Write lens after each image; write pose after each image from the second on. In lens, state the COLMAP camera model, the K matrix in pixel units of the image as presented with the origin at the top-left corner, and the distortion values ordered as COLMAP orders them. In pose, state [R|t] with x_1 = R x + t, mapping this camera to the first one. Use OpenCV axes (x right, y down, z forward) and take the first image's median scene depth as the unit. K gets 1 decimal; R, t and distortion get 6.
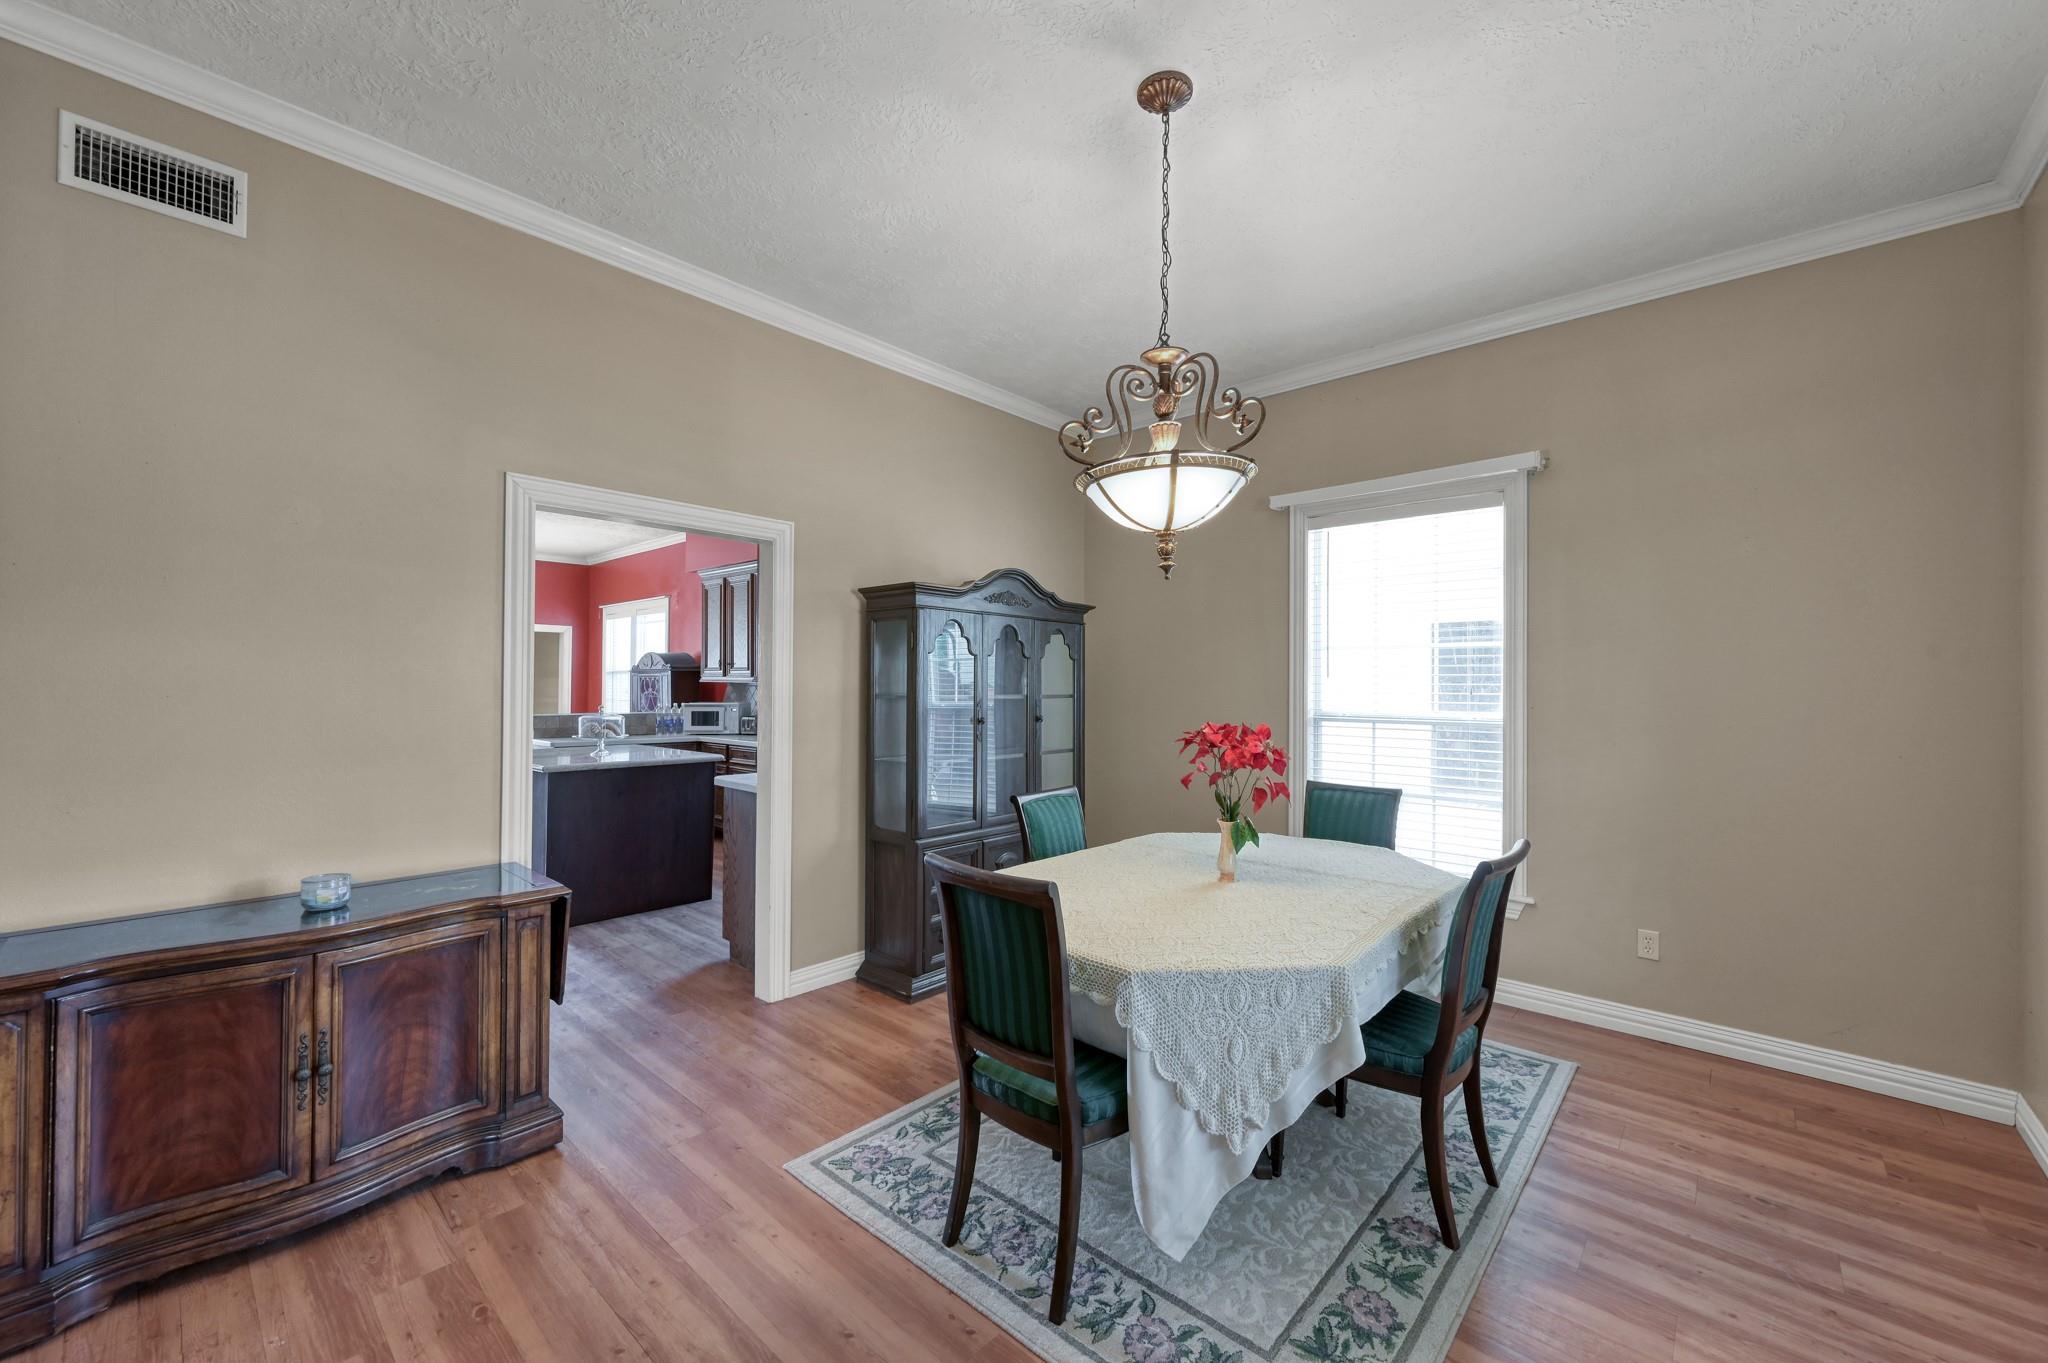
lens RADIAL K [[805.1, 0, 1017.2], [0, 805.1, 676.7], [0, 0, 1]] dist [0.000185, 0.000165]
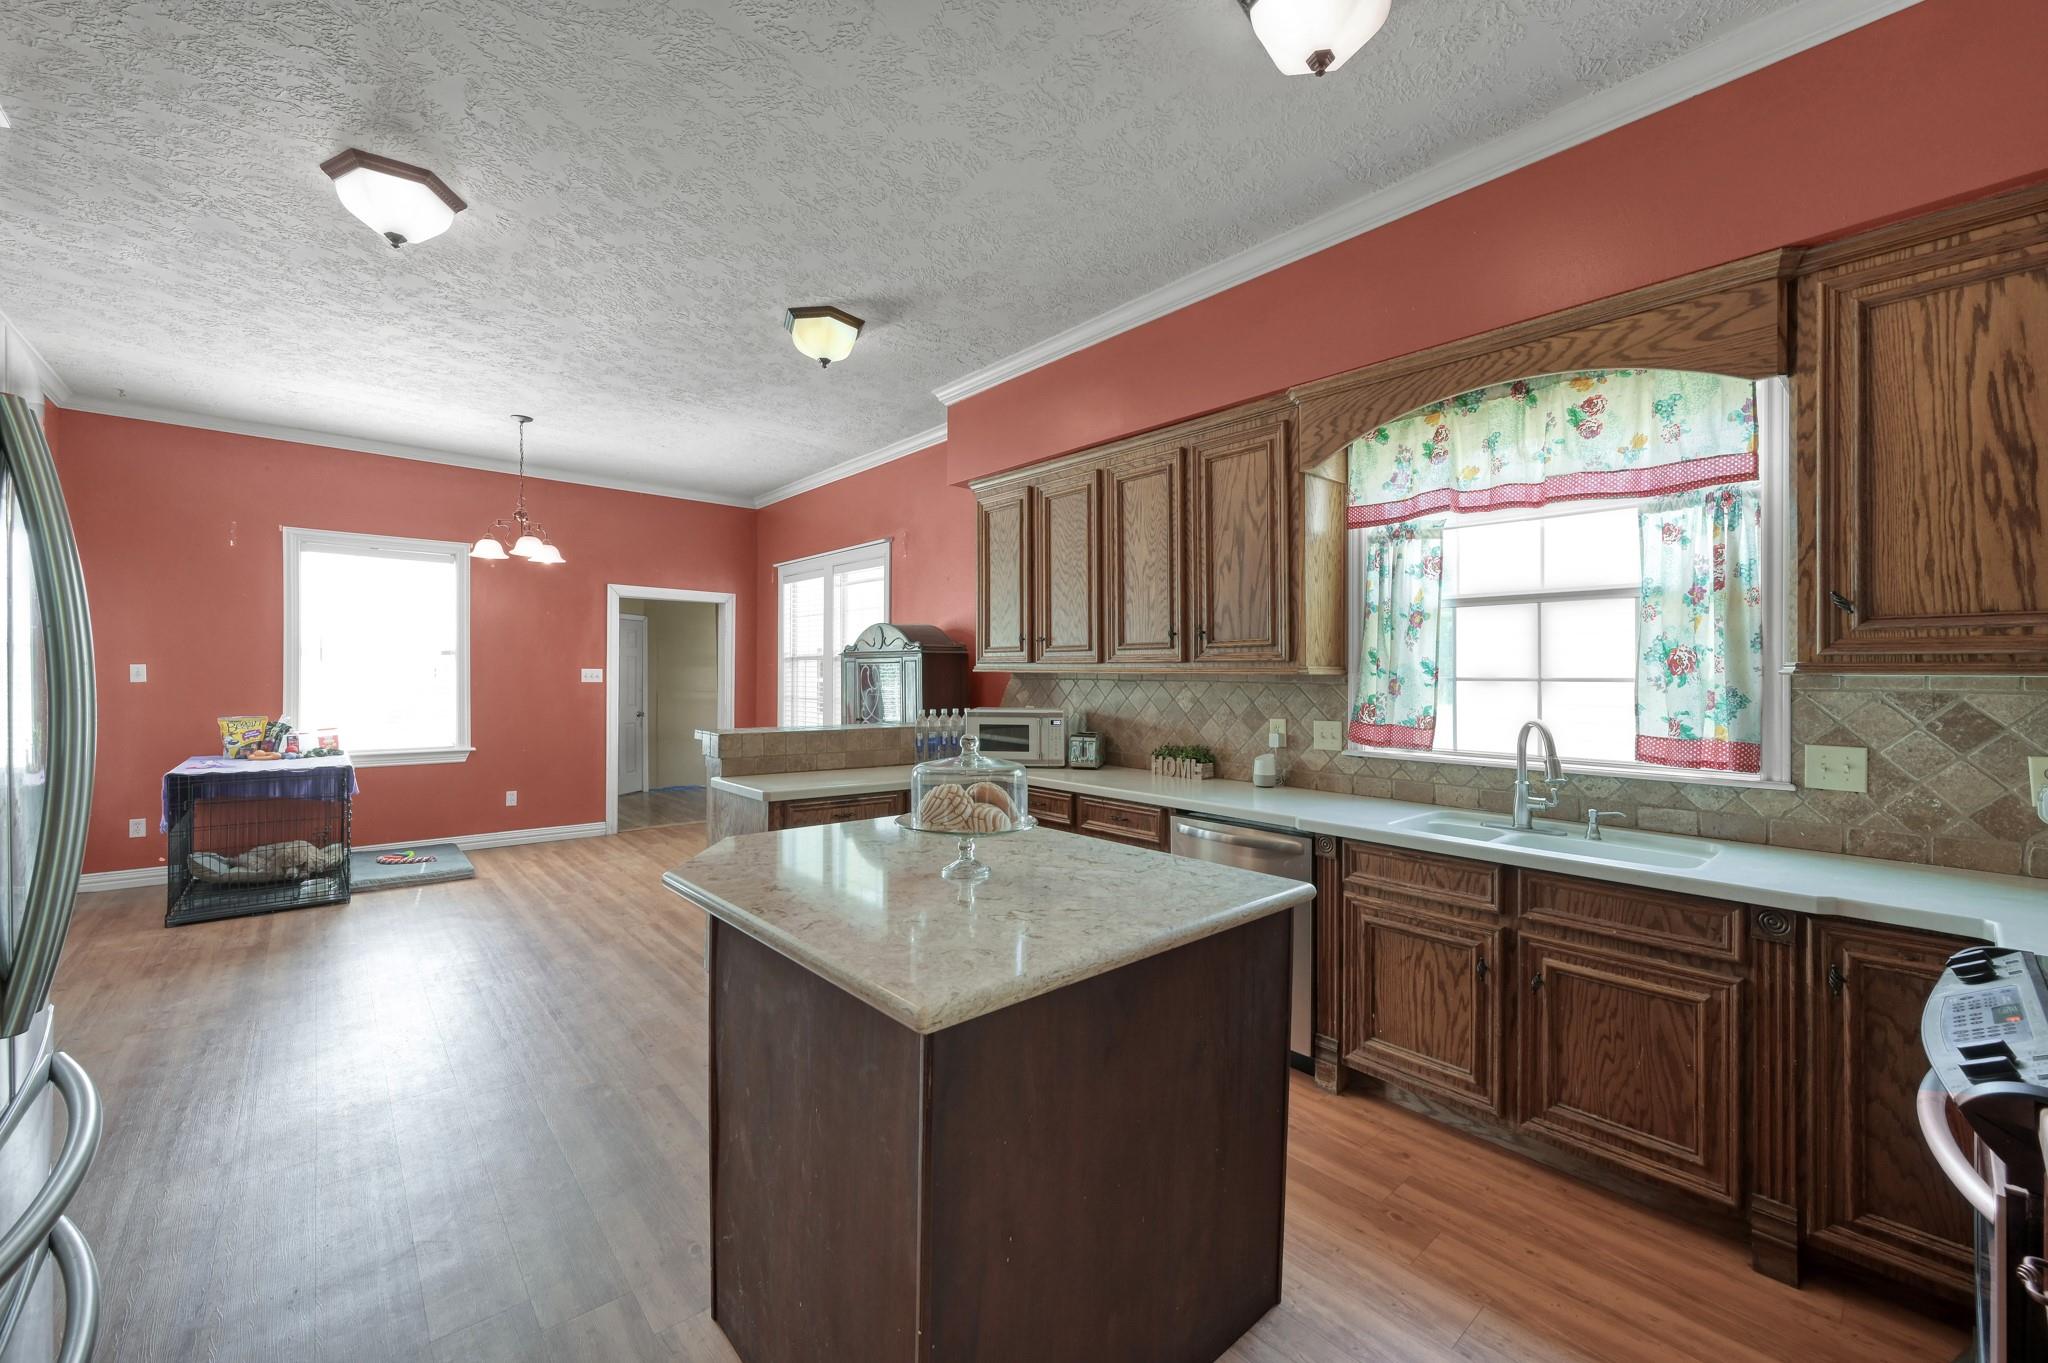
lens RADIAL K [[805.1, 0, 1021.0], [0, 805.1, 673.8], [0, 0, 1]] dist [0.000185, 0.000165]
pose [[0.993874, -0.005230, -0.110396, -0.298636], [0.006520, 0.999915, 0.011324, 0.001333], [0.110327, -0.011974, 0.993823, 0.427462]]
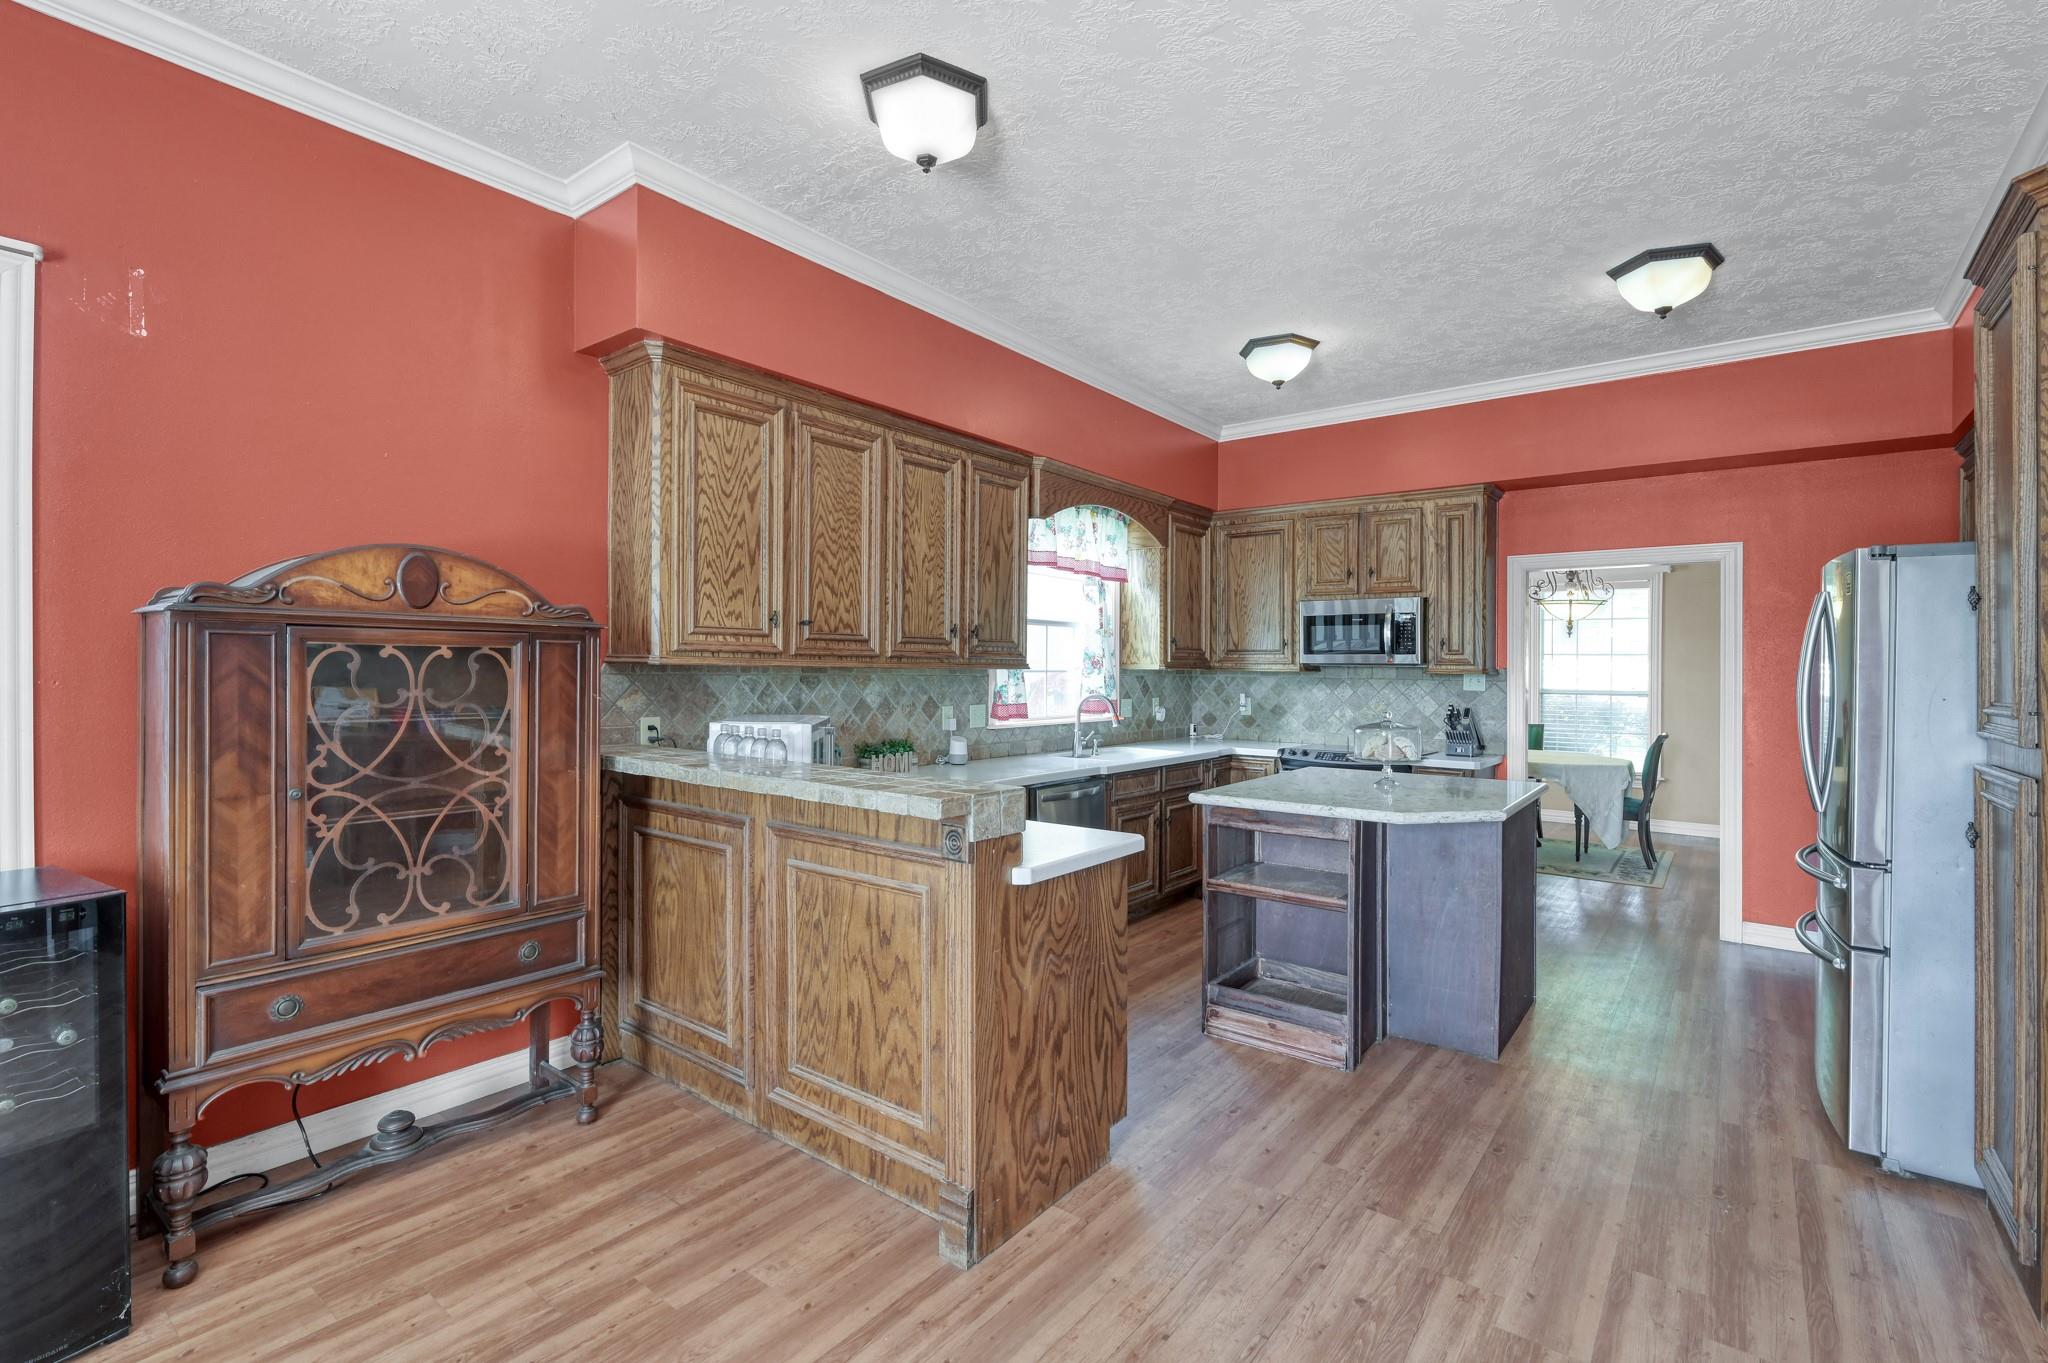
lens RADIAL K [[934.7, 0, 1014.1], [0, 934.7, 672.8], [0, 0, 1]] dist [0.000972, -0.000014]
pose [[-0.063578, -0.004182, 0.997968, -0.780330], [-0.007819, 0.999963, 0.003692, 0.007345], [-0.997946, -0.007569, -0.063608, 0.852264]]
